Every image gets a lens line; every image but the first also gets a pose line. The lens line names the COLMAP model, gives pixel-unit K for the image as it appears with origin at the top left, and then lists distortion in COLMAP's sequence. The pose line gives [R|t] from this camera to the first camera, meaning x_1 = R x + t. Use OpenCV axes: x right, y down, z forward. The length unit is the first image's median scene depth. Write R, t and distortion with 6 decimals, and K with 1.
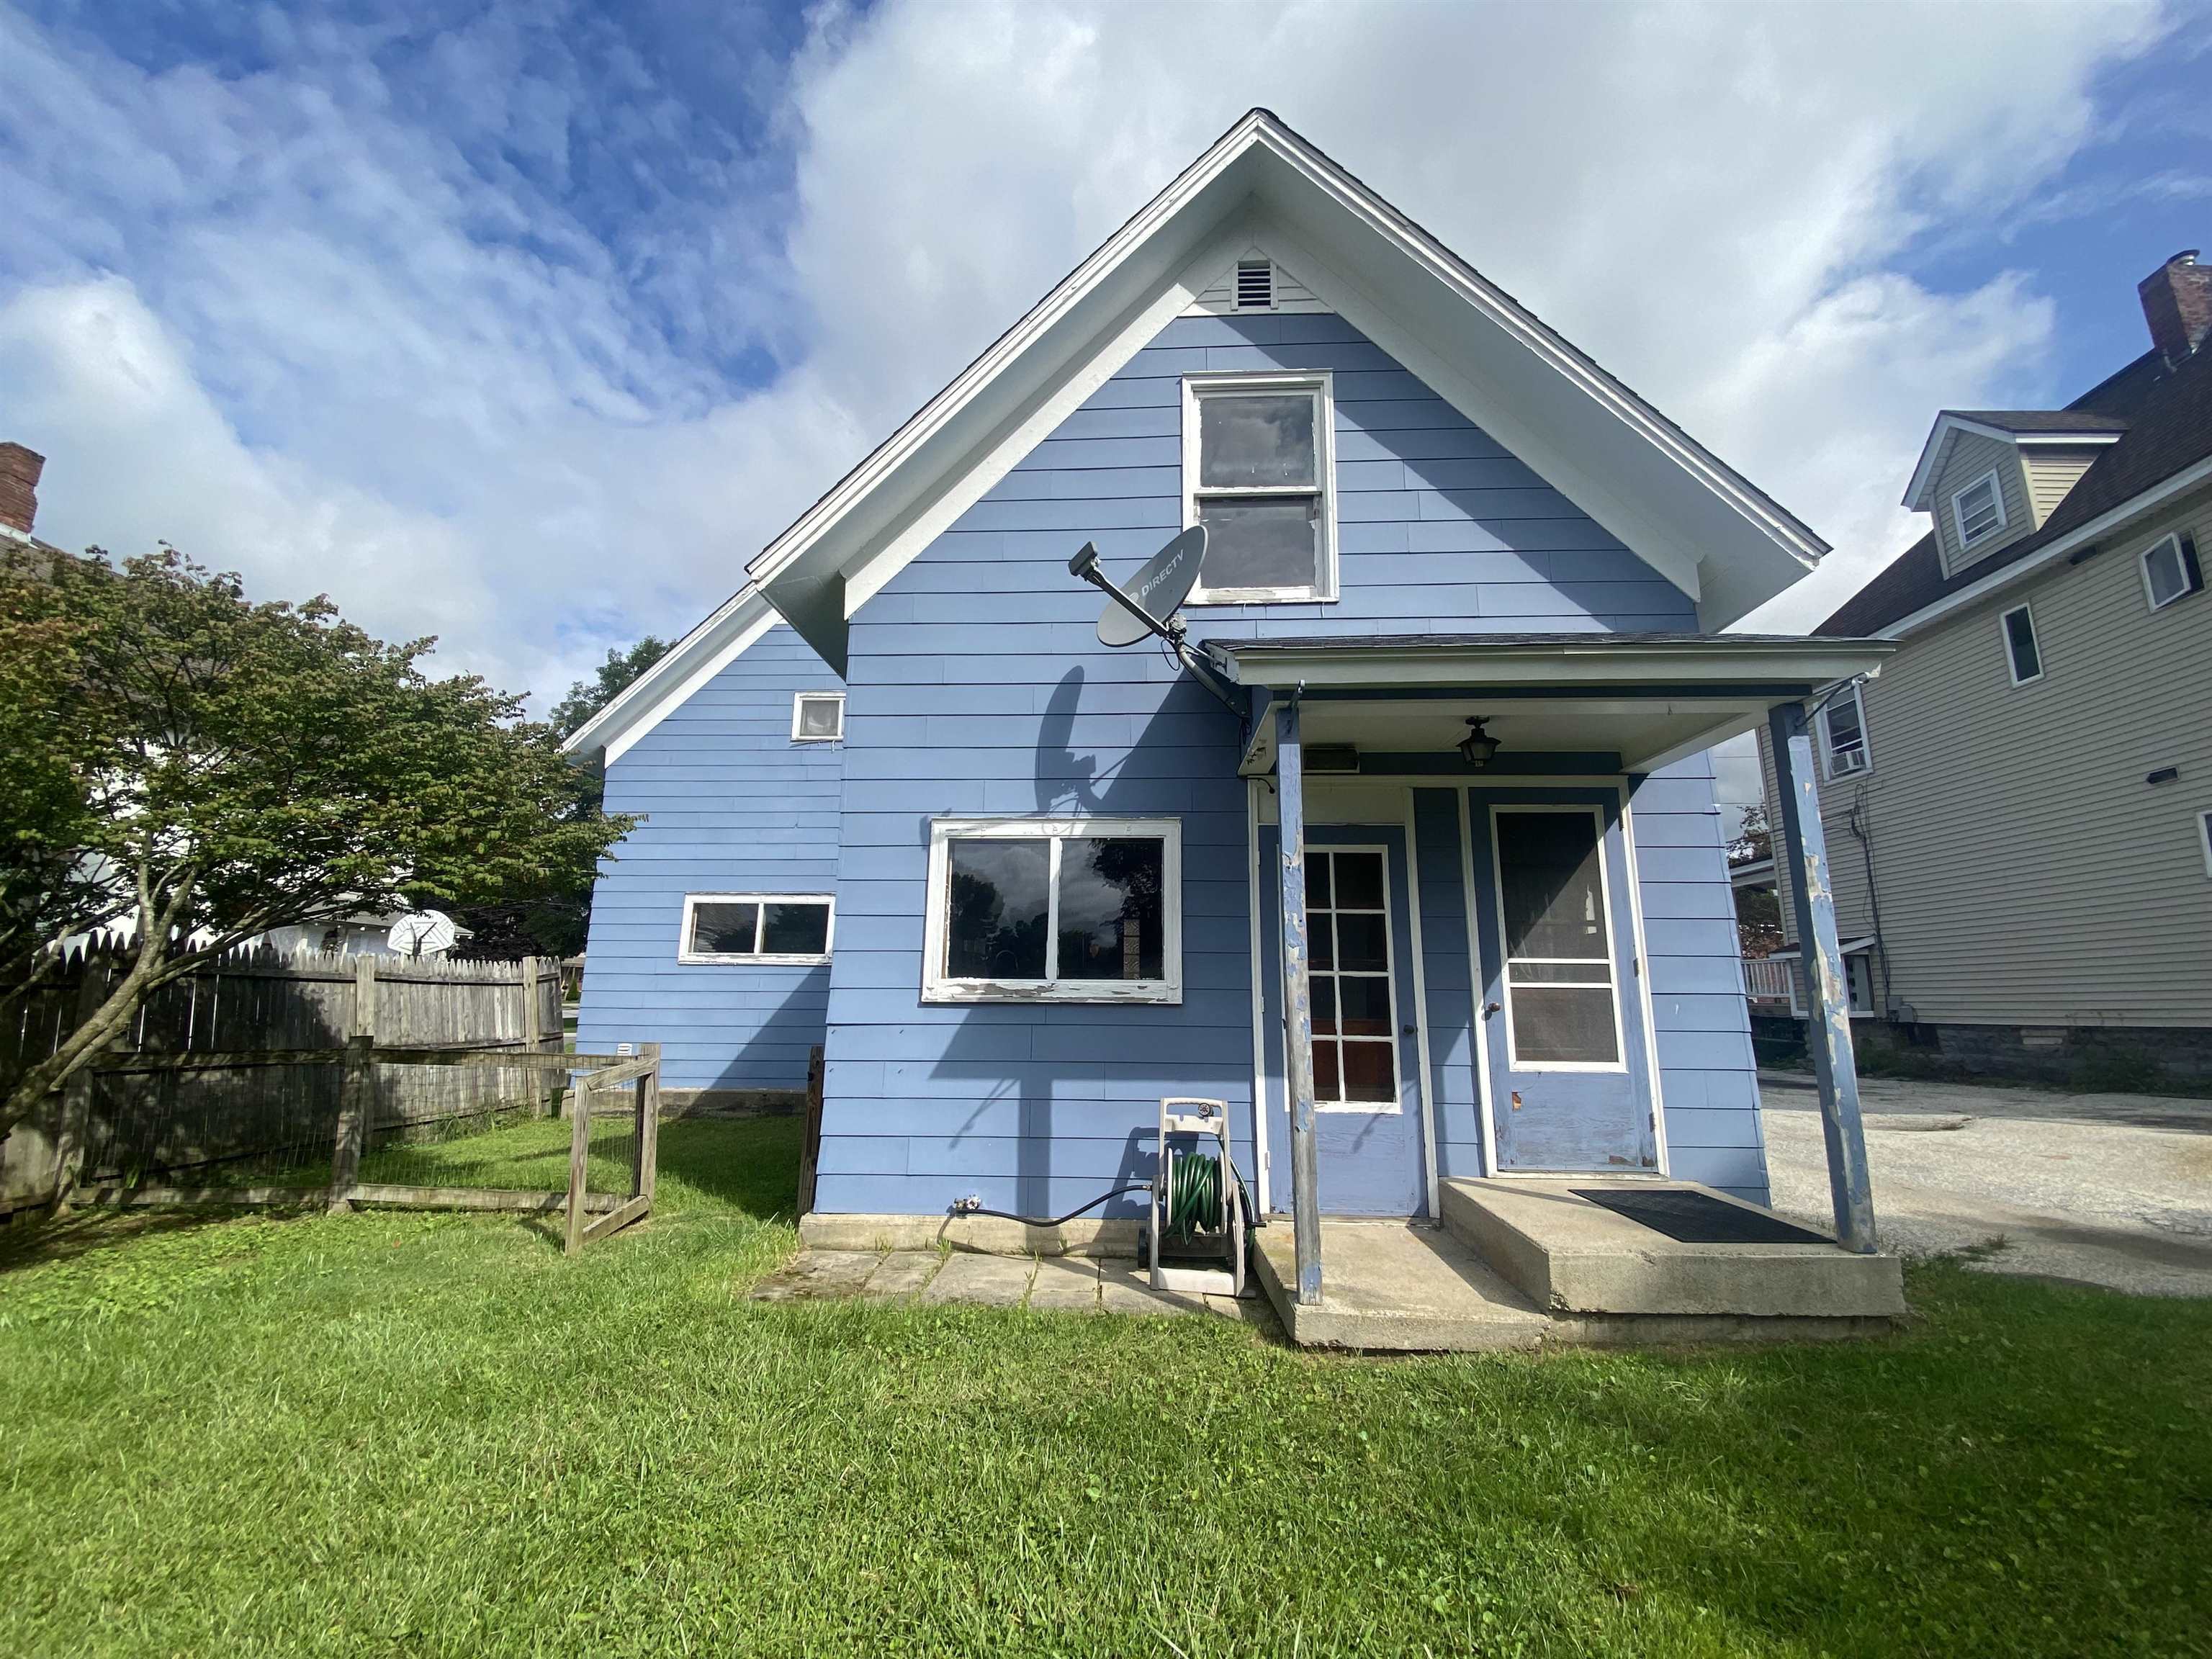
lens RADIAL K [[892.2, 0, 1100.9], [0, 892.2, 824.3], [0, 0, 1]] dist [0.048302, -0.033521]
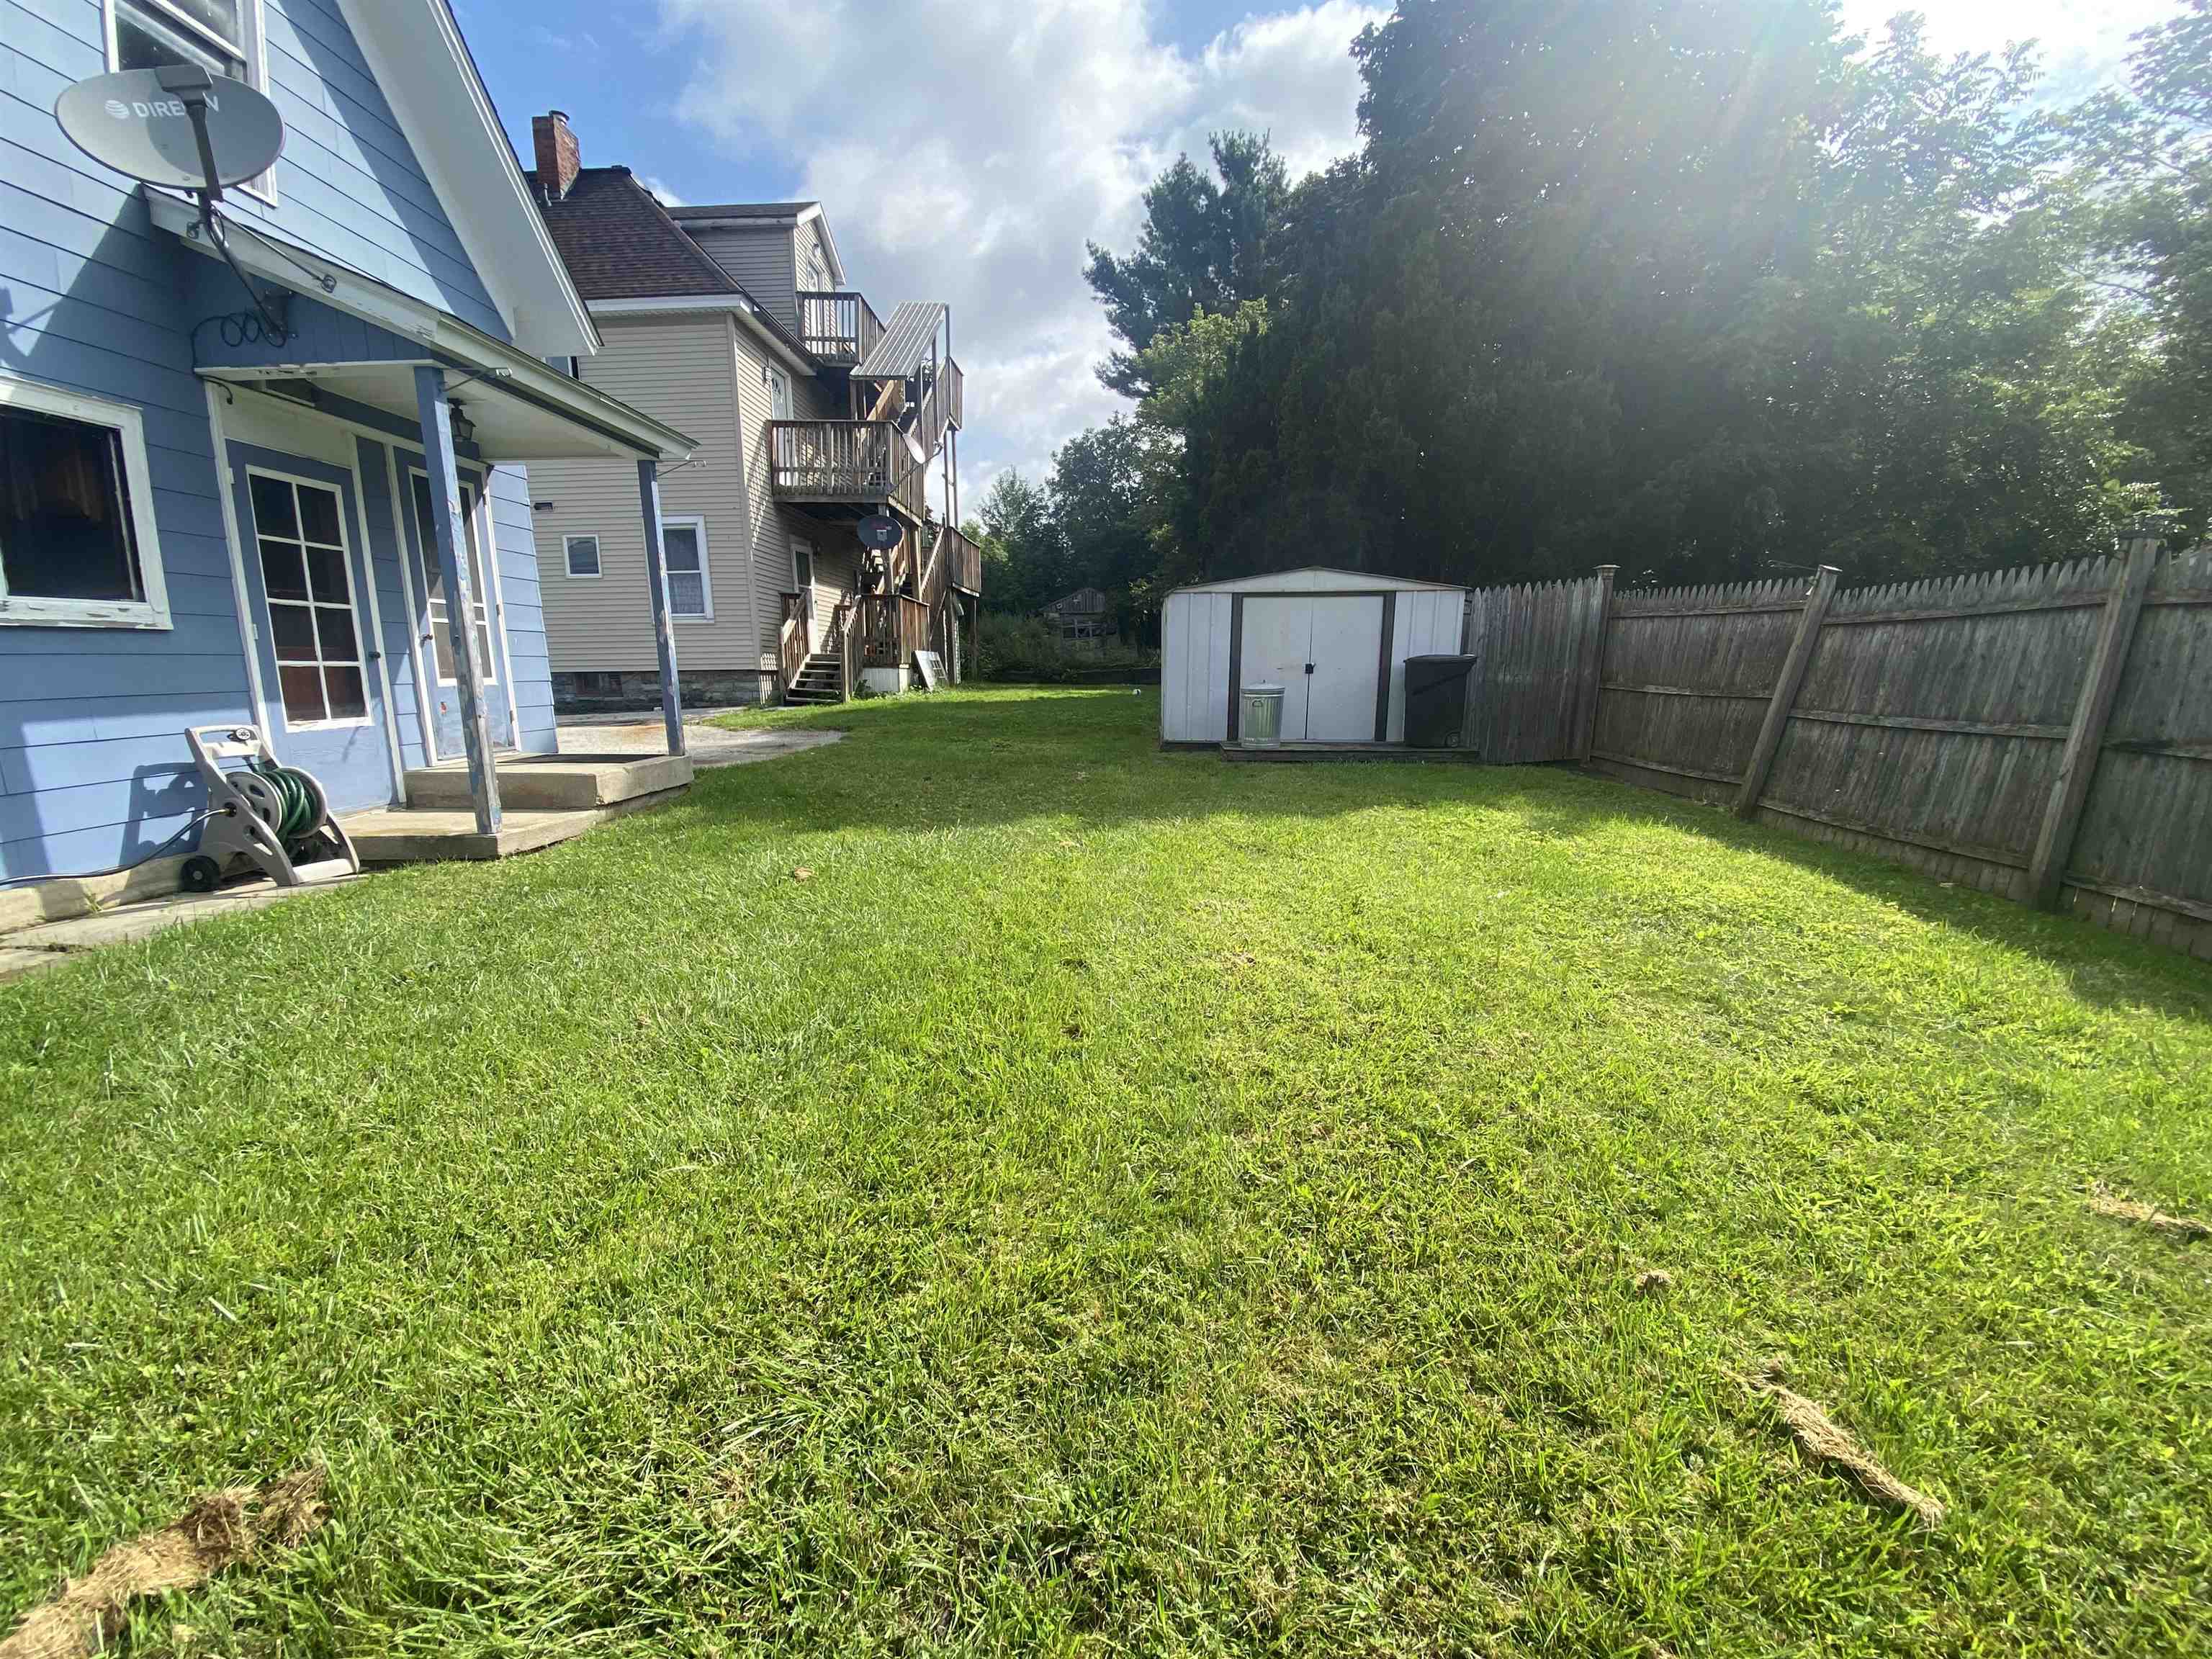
lens RADIAL K [[895.1, 0, 1085.5], [0, 895.1, 827.2], [0, 0, 1]] dist [0.020019, -0.019550]
pose [[0.001836, -0.187019, 0.982355, -0.815358], [-0.178561, 0.966507, 0.184336, 0.061572], [-0.983927, -0.175749, -0.031620, 0.084037]]
